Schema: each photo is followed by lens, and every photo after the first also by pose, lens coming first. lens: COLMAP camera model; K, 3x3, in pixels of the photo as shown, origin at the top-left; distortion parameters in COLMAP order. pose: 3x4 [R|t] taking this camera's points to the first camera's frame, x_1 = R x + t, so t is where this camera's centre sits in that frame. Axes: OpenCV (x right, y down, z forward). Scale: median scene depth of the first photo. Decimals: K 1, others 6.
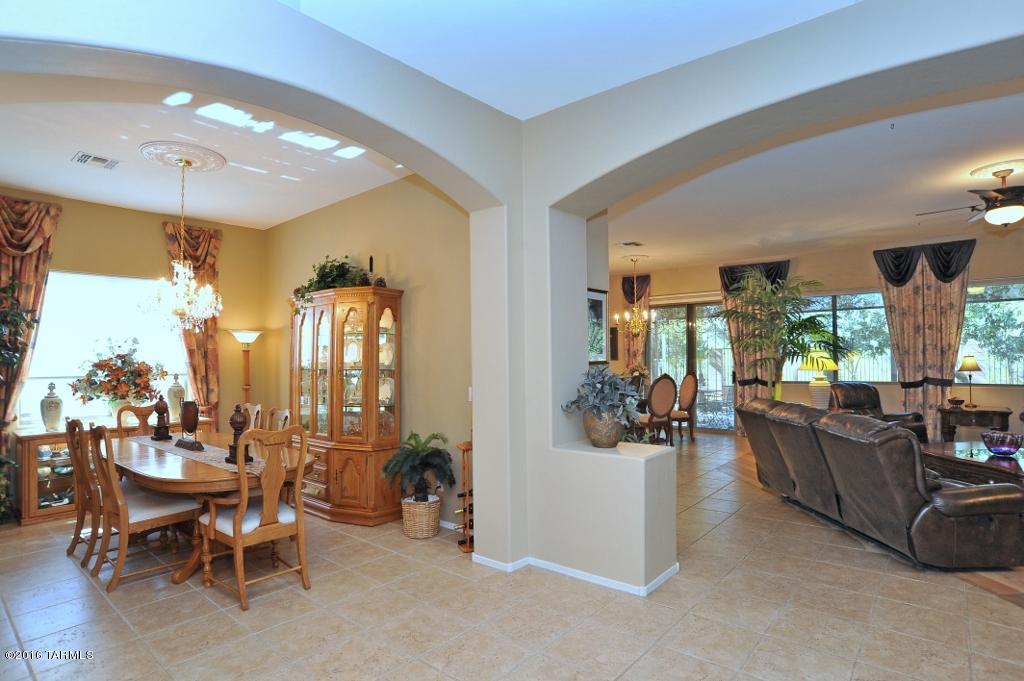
lens RADIAL K [[538.5, 0, 512.1], [0, 538.5, 352.6], [0, 0, 1]] dist [-0.095891, 0.046193]
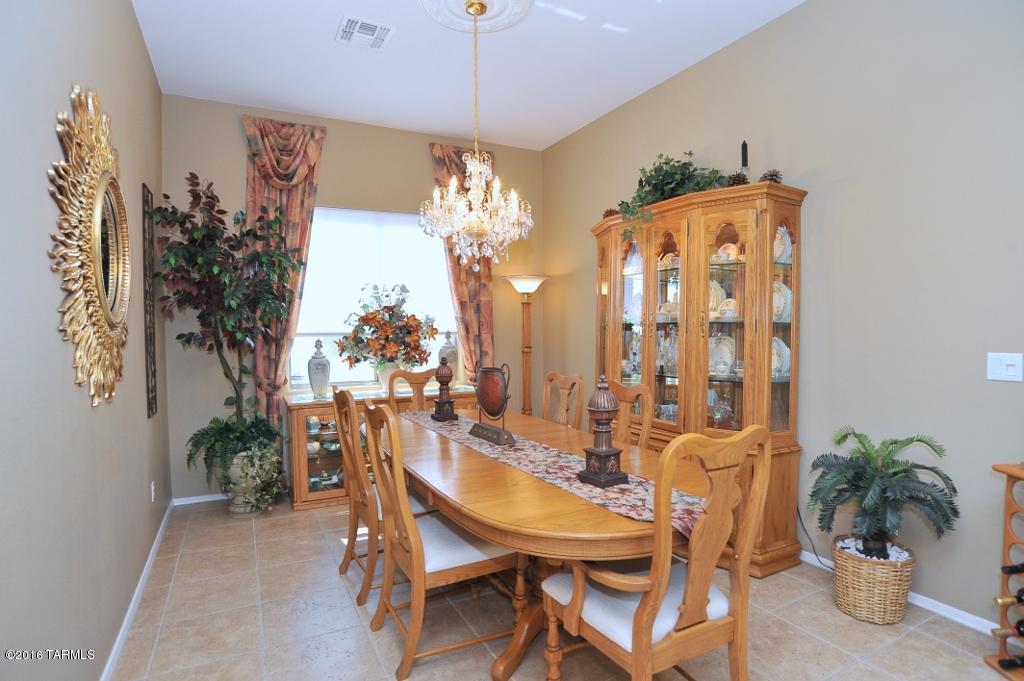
lens RADIAL K [[538.5, 0, 512.1], [0, 538.5, 352.6], [0, 0, 1]] dist [-0.095891, 0.046193]
pose [[0.924942, 0.019791, -0.379593, -0.283921], [0.001929, 0.998386, 0.056753, 0.031159], [0.380104, -0.053225, 0.923411, 0.326857]]
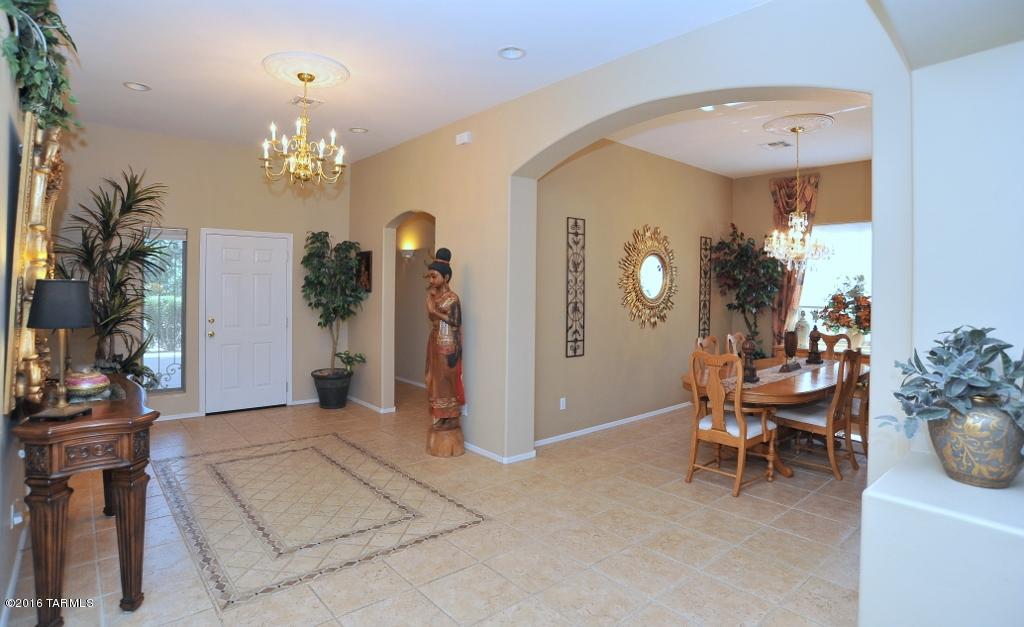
lens RADIAL K [[532.2, 0, 510.9], [0, 532.2, 287.9], [0, 0, 1]] dist [-0.079108, 0.000071]
pose [[-0.156494, 0.007536, -0.987650, 0.538841], [-0.008325, 0.999925, 0.008949, -0.006629], [0.987644, 0.009622, -0.156420, 0.465919]]
